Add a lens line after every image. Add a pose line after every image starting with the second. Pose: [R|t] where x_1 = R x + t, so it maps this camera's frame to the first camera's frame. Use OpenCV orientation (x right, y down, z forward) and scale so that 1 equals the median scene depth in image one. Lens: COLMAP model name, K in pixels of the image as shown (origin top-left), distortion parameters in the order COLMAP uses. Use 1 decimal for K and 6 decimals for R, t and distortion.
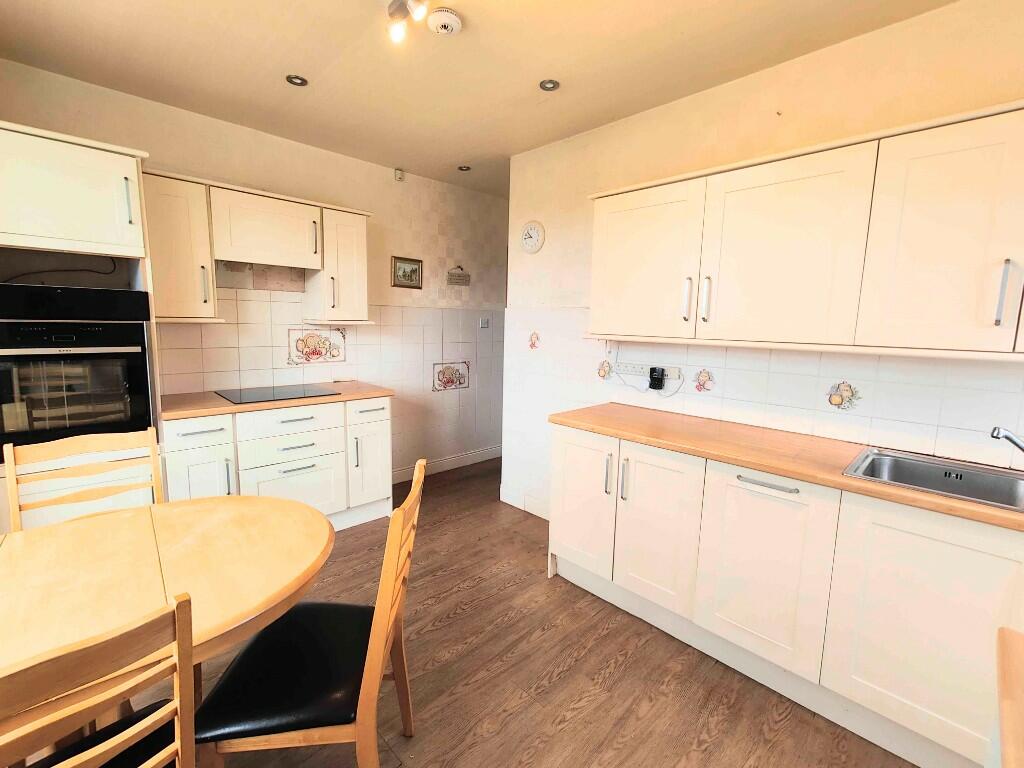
lens RADIAL K [[451.1, 0, 509.4], [0, 451.1, 380.2], [0, 0, 1]] dist [0.009476, -0.000254]
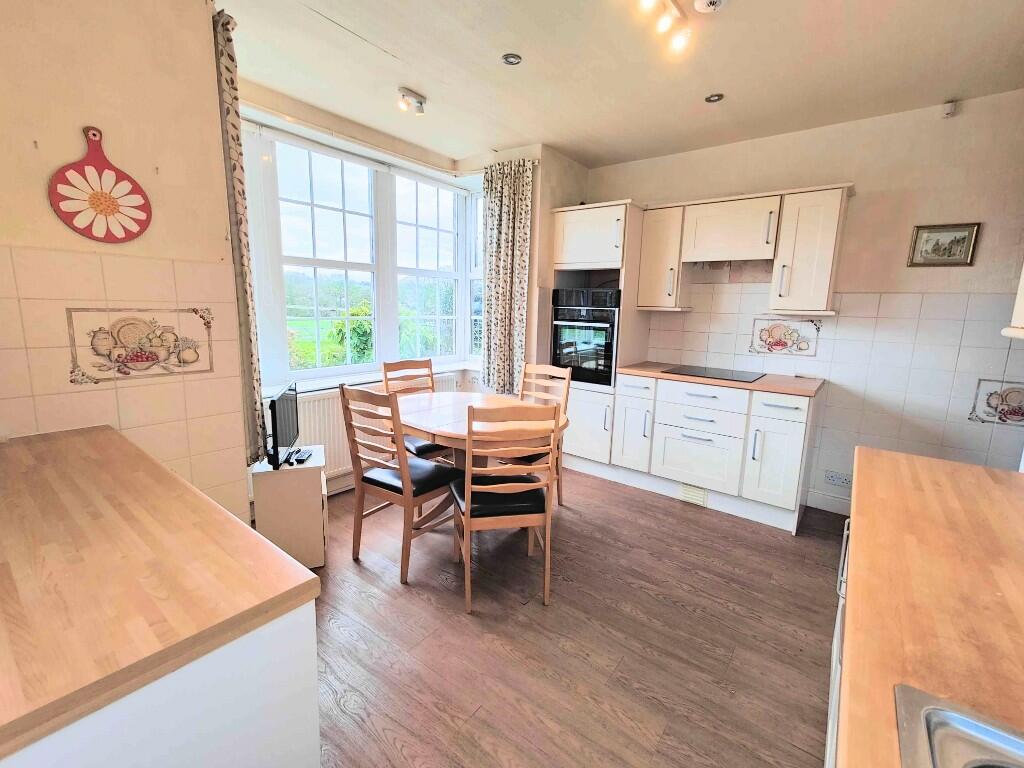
lens RADIAL K [[451.1, 0, 509.4], [0, 451.1, 380.2], [0, 0, 1]] dist [0.009476, -0.000254]
pose [[0.133238, 0.145937, -0.980281, 0.575683], [-0.152150, 0.980386, 0.125273, -0.020028], [0.979335, 0.132459, 0.152829, 0.340007]]
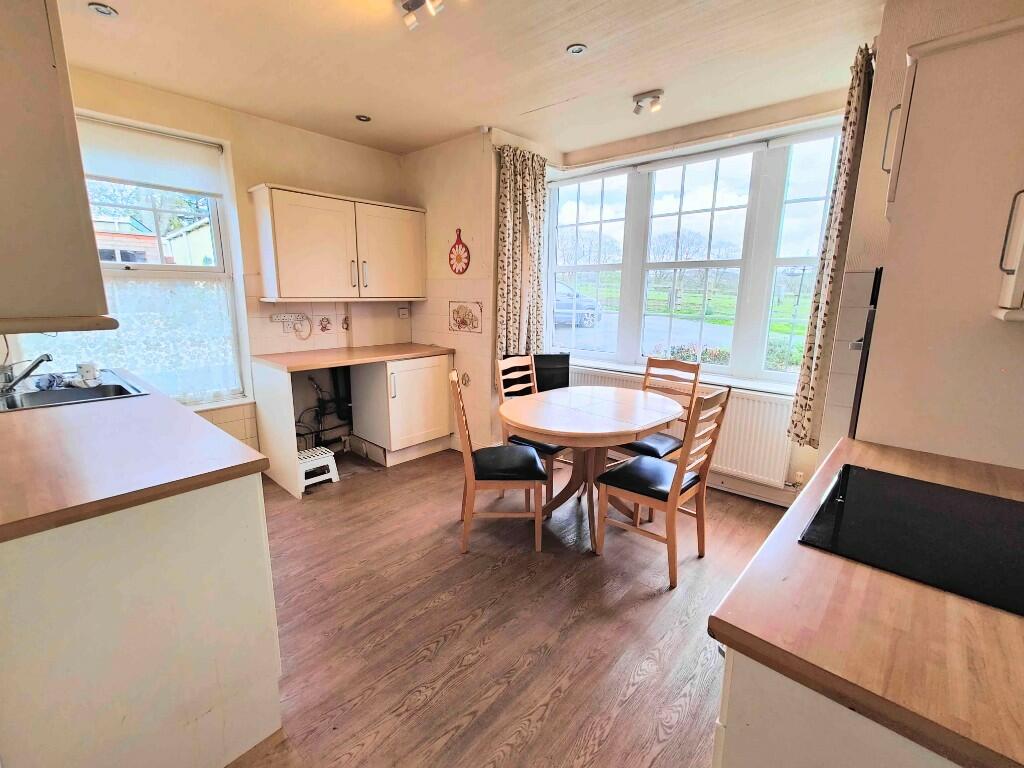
lens RADIAL K [[451.1, 0, 509.4], [0, 451.1, 380.2], [0, 0, 1]] dist [0.009476, -0.000254]
pose [[-0.997736, -0.023348, -0.063065, -0.153014], [-0.042365, 0.946526, 0.319833, -0.183582], [0.052226, 0.321781, -0.945373, 1.334842]]
